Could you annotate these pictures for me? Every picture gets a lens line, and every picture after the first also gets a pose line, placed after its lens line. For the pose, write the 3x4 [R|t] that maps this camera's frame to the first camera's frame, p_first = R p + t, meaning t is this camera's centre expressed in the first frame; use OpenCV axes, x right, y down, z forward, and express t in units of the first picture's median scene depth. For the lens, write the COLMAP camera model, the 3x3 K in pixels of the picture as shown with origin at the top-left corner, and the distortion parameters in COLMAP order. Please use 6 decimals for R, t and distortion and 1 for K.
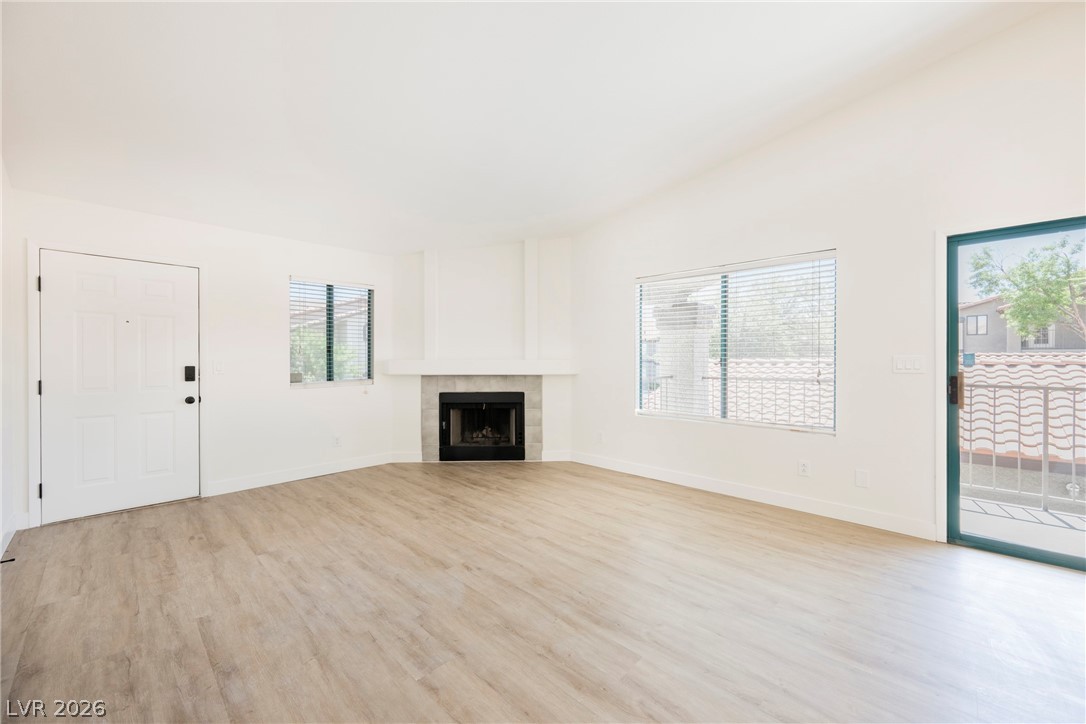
lens RADIAL K [[422.4, 0, 543.9], [0, 422.4, 360.2], [0, 0, 1]] dist [-0.002509, -0.000071]
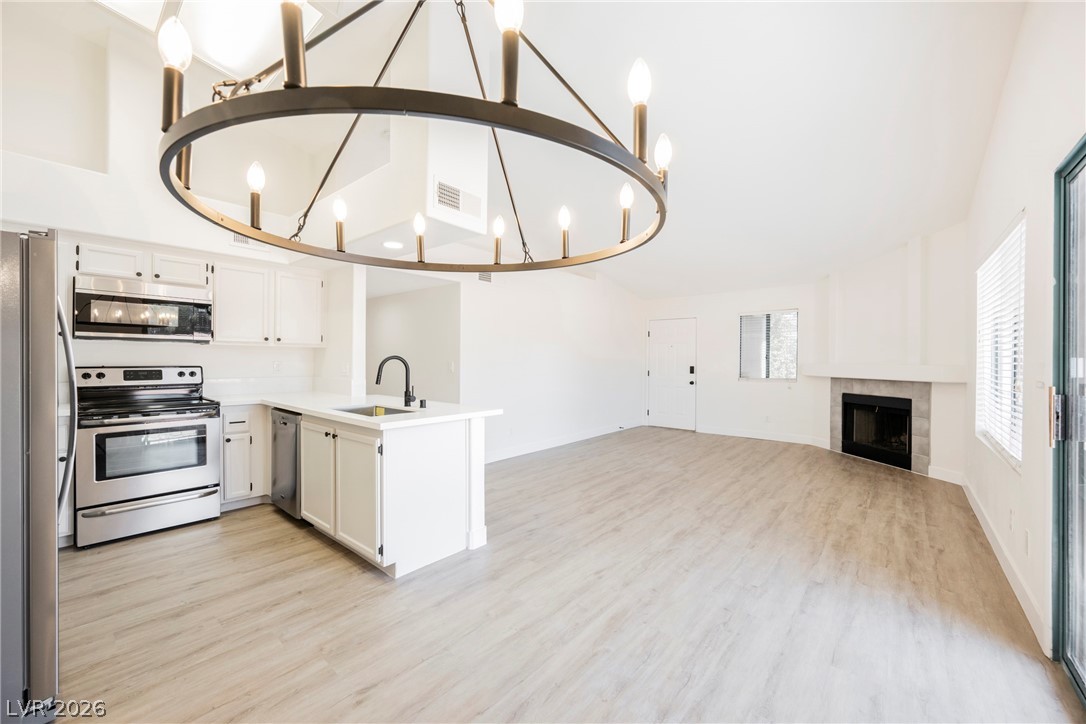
lens RADIAL K [[422.4, 0, 547.0], [0, 422.4, 363.6], [0, 0, 1]] dist [-0.002509, -0.000071]
pose [[0.062975, 0.005099, -0.998002, 0.854897], [-0.010171, 0.999938, 0.004467, -0.000550], [0.997963, 0.009869, 0.063023, 0.118286]]
